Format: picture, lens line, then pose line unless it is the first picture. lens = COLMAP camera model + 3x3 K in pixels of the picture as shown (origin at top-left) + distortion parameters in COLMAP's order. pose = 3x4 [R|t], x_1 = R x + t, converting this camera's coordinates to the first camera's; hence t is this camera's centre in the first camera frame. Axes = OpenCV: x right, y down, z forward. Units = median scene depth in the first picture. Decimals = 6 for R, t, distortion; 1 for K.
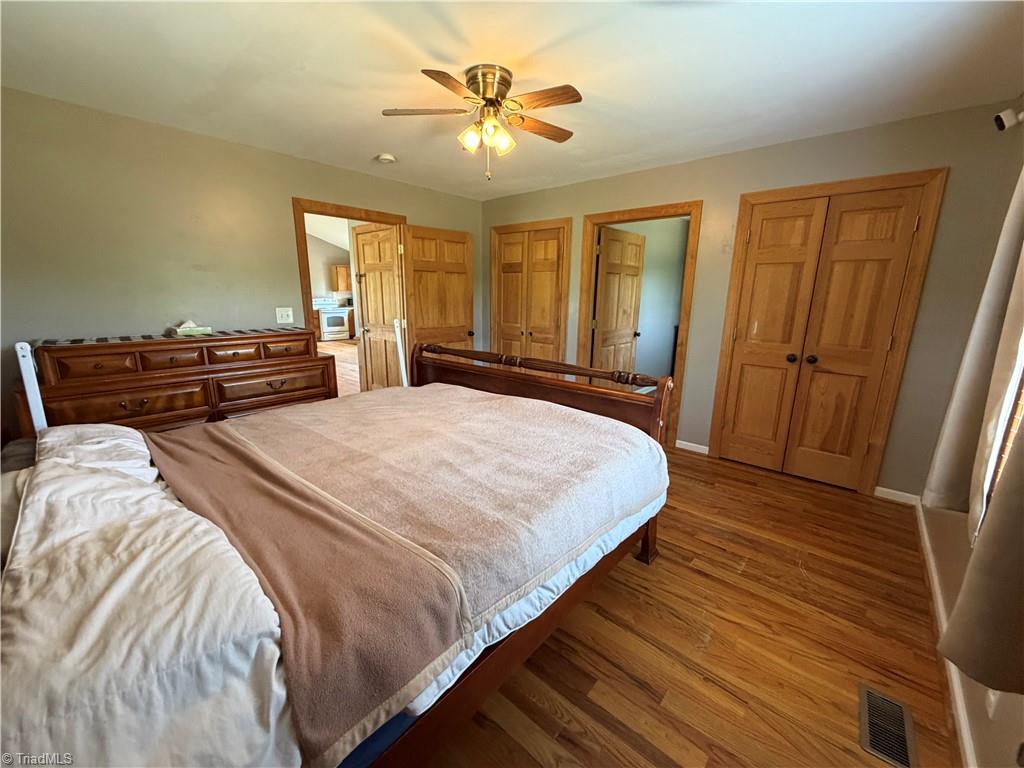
lens RADIAL K [[408.5, 0, 509.2], [0, 408.5, 386.8], [0, 0, 1]] dist [0.003435, -0.000769]
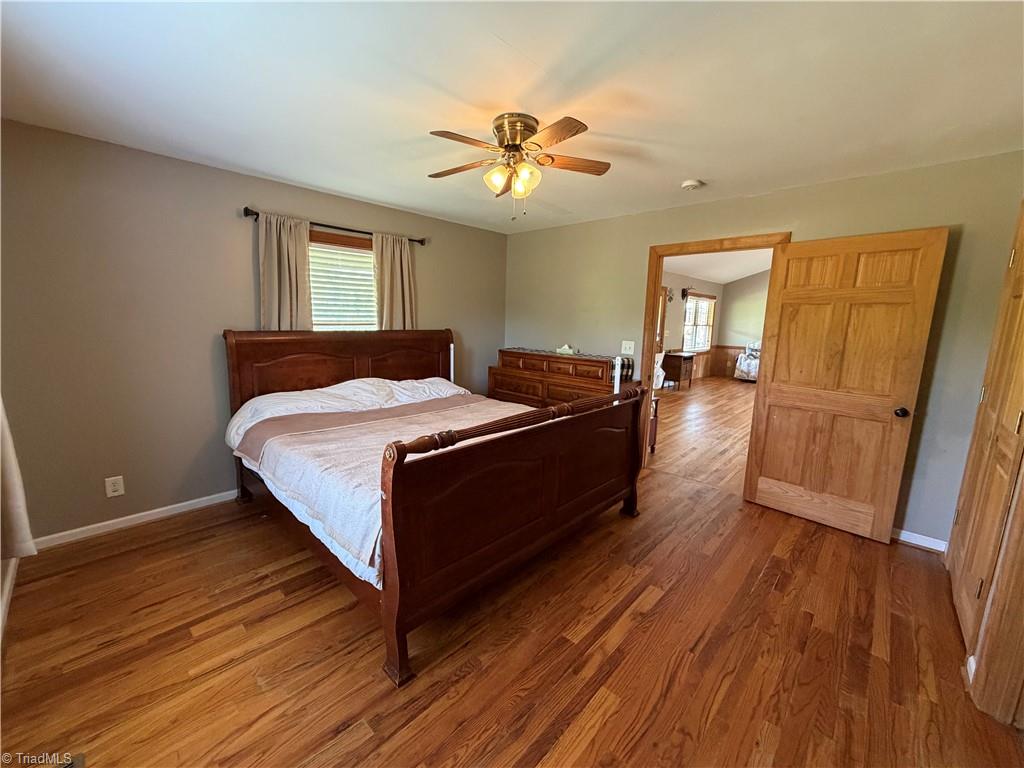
lens RADIAL K [[408.5, 0, 513.0], [0, 408.5, 384.2], [0, 0, 1]] dist [0.003435, -0.000769]
pose [[-0.029029, 0.155697, -0.987378, 1.199372], [-0.244638, 0.956648, 0.158044, -0.328436], [0.969180, 0.246138, 0.010319, 1.272472]]
